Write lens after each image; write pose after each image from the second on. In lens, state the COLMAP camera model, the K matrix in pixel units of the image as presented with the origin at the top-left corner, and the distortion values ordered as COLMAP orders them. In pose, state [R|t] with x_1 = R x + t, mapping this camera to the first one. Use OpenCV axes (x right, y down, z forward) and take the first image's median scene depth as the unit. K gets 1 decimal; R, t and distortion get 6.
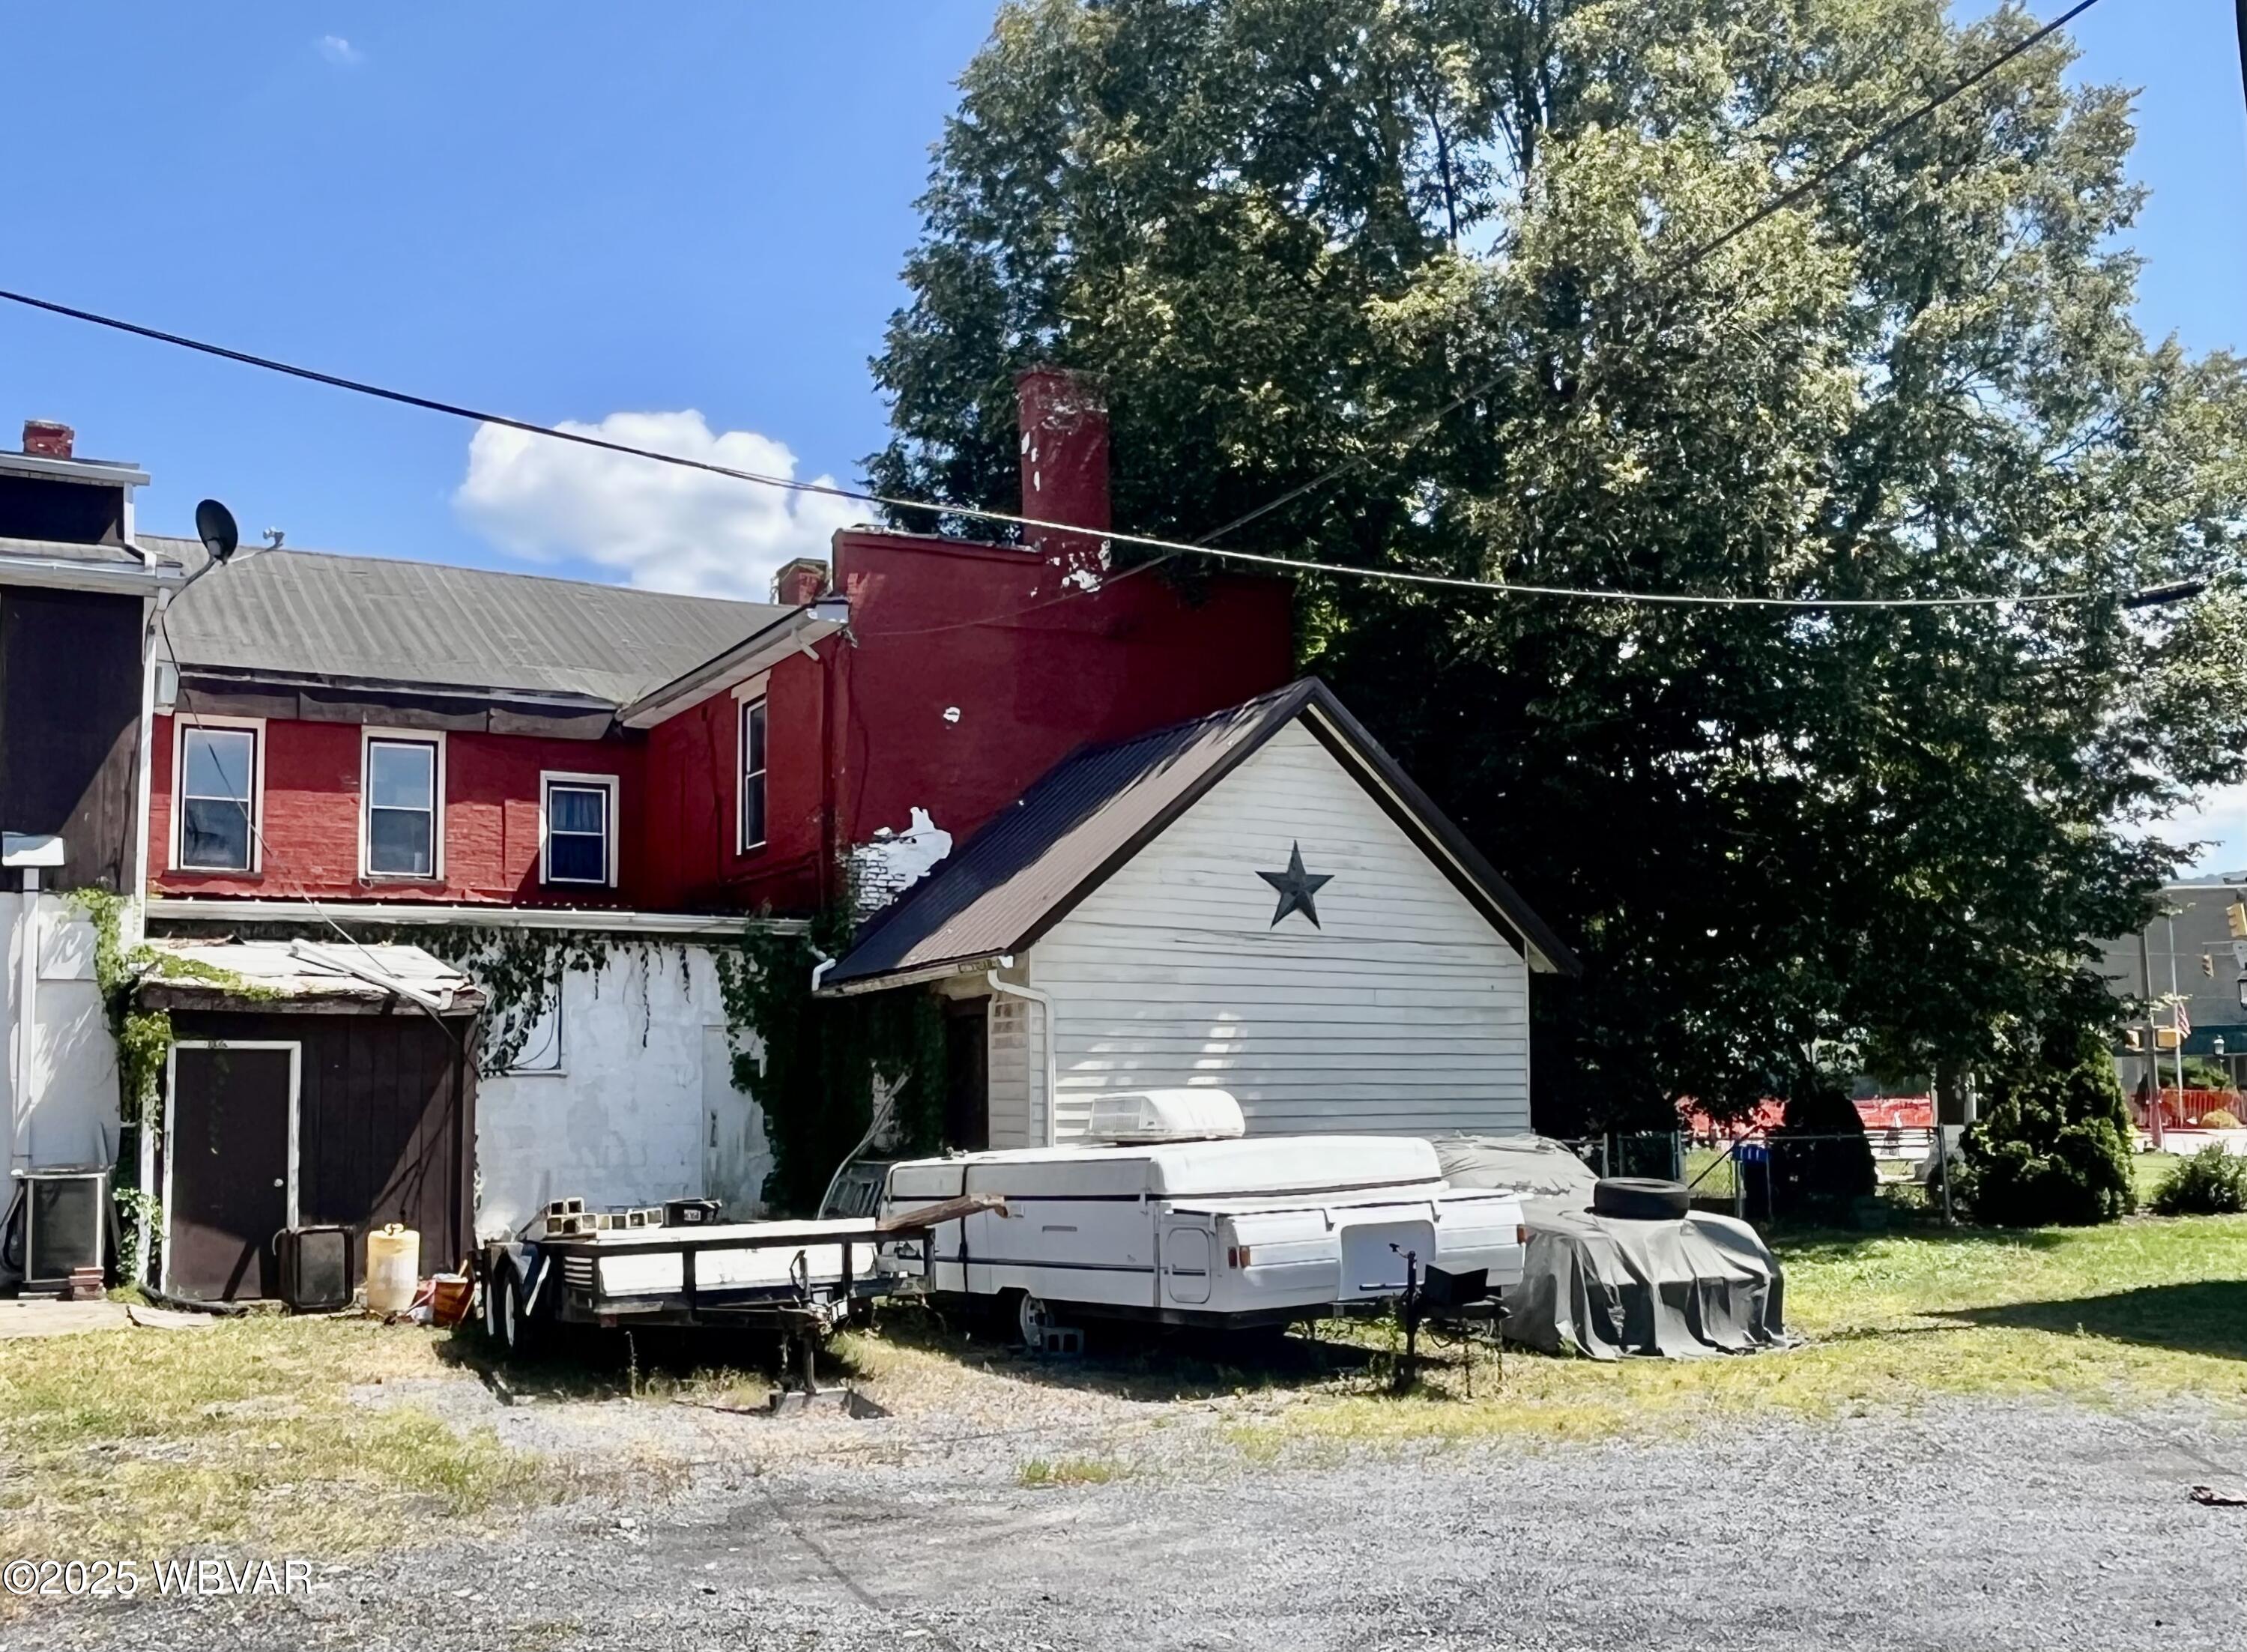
lens RADIAL K [[2185.0, 0, 1048.7], [0, 2185.0, 858.7], [0, 0, 1]] dist [0.044237, 0.000940]
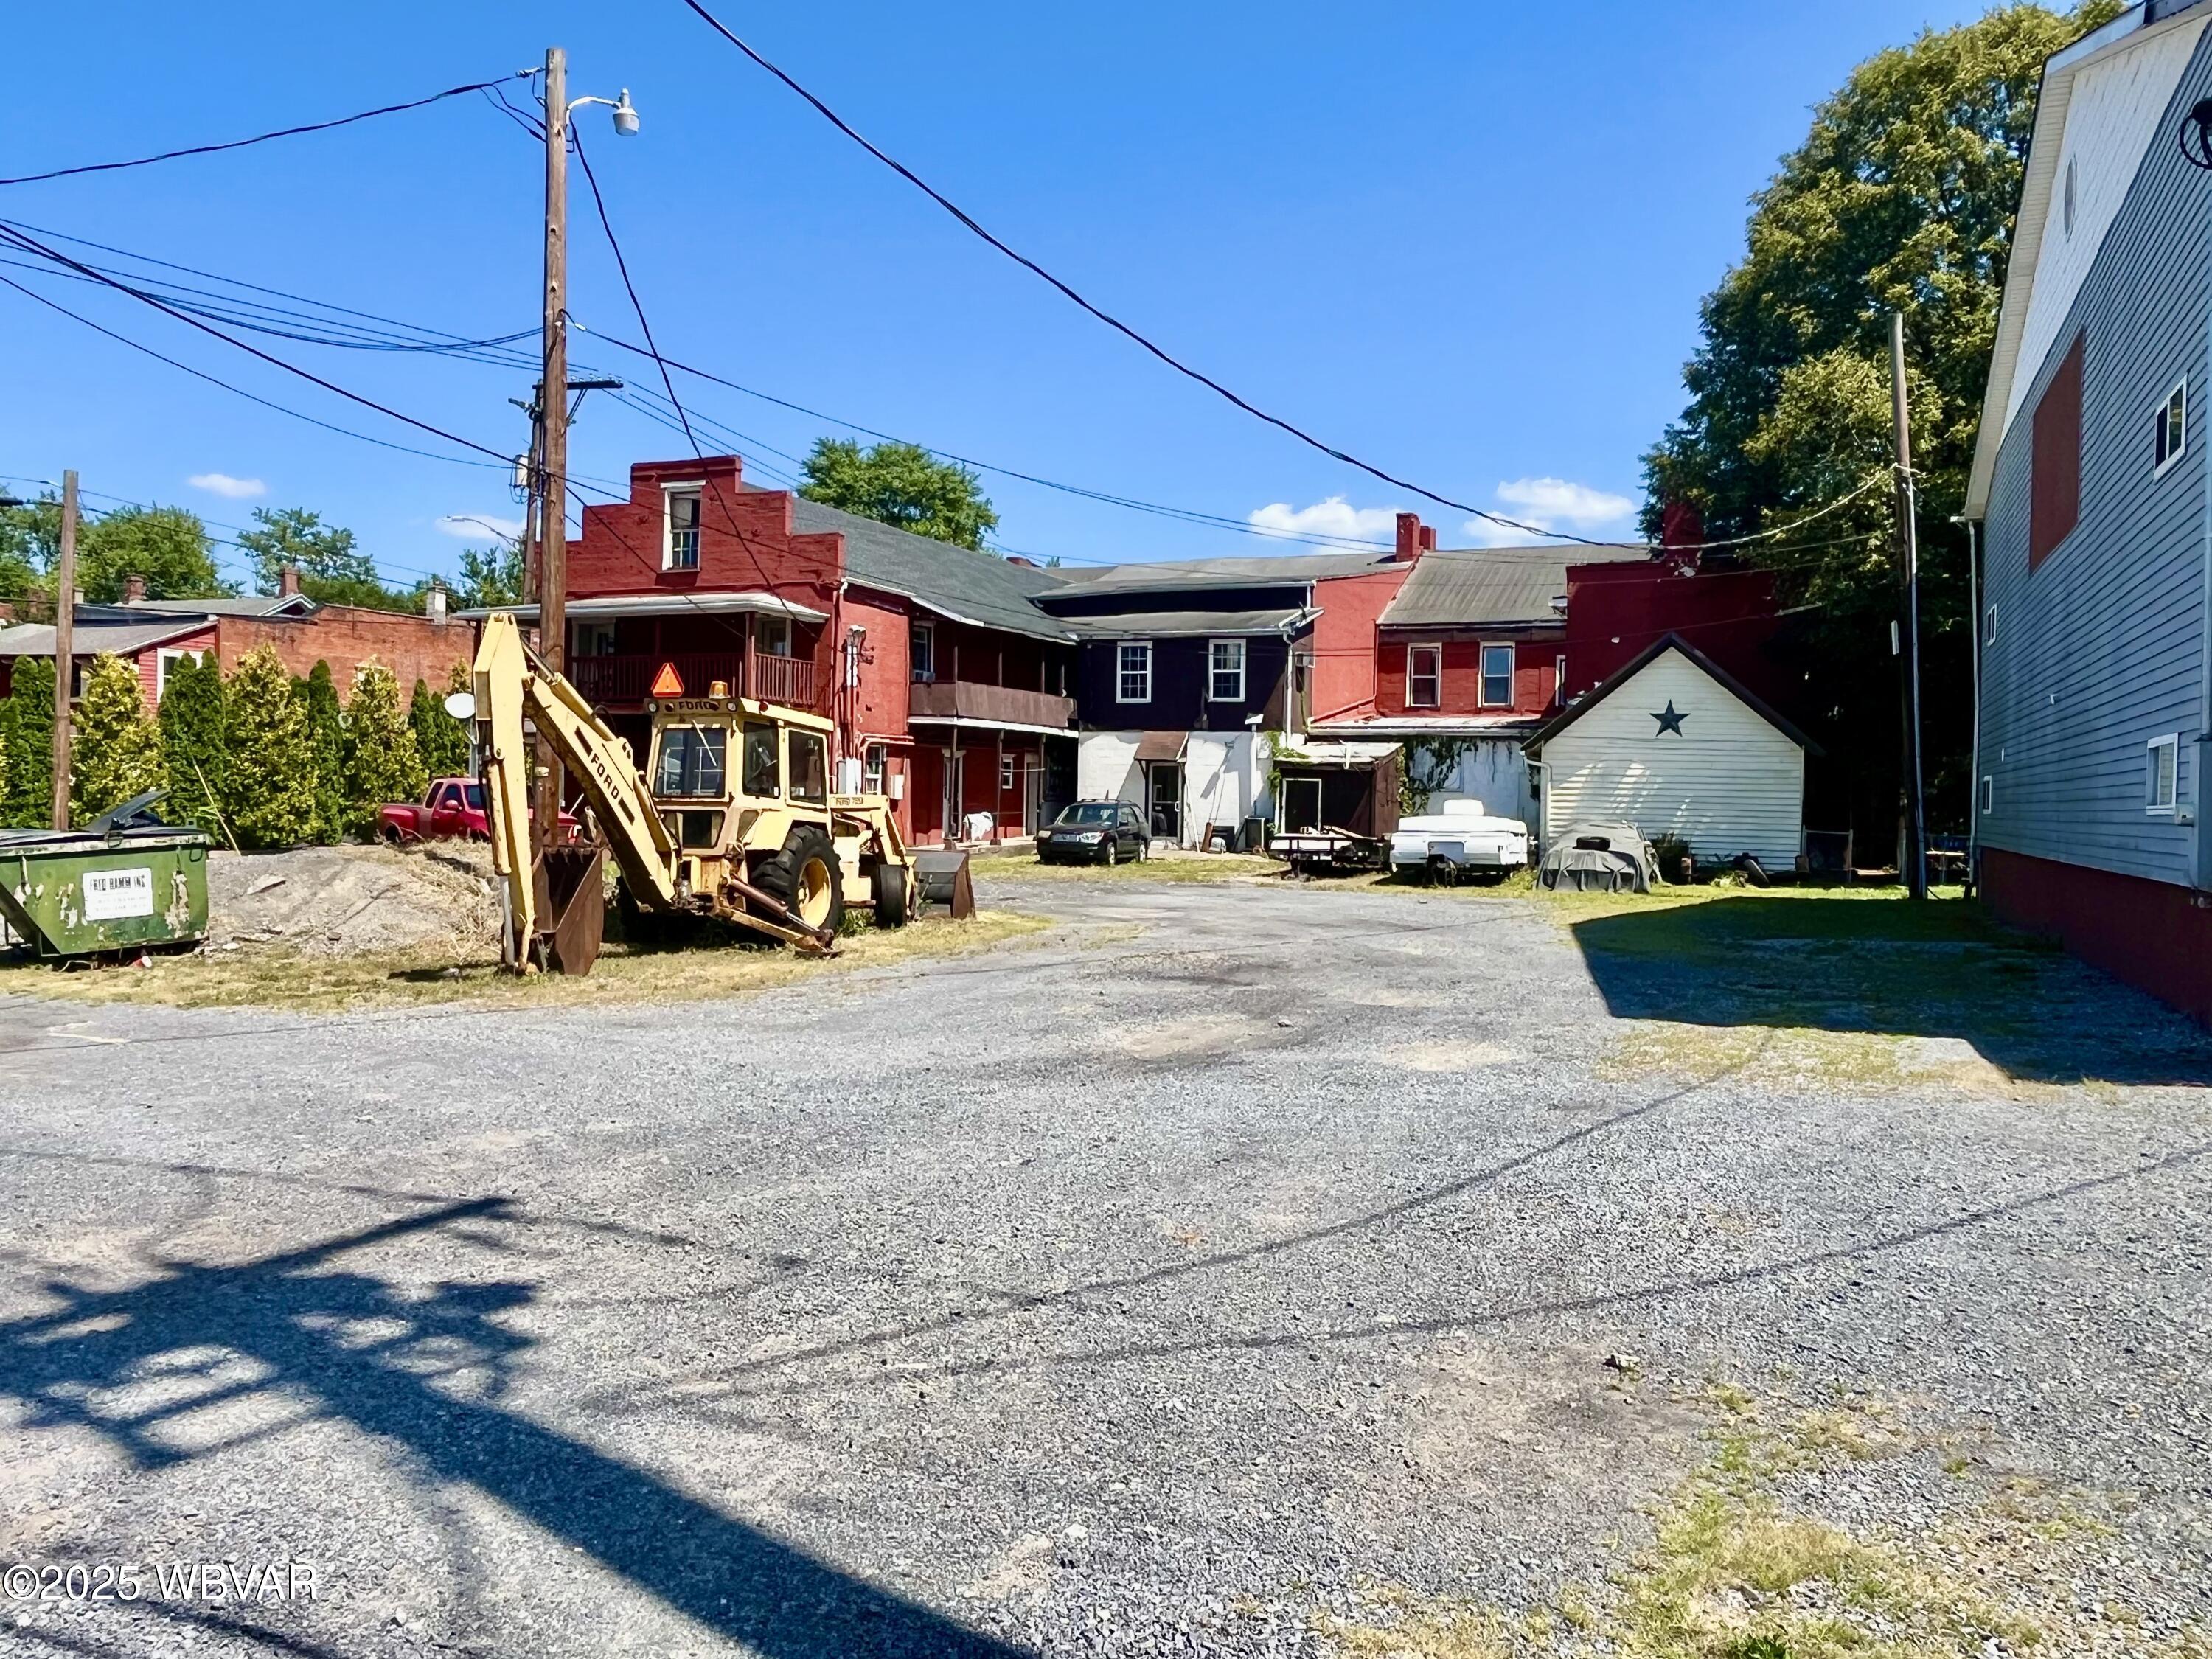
lens RADIAL K [[1652.4, 0, 1106.0], [0, 1652.4, 829.5], [0, 0, 1]] dist [0.000431, -0.000555]
pose [[0.629601, 0.037909, -0.775993, 1.050404], [0.060517, 0.993381, 0.097630, -0.074905], [0.774558, -0.108429, 0.623140, -0.565135]]
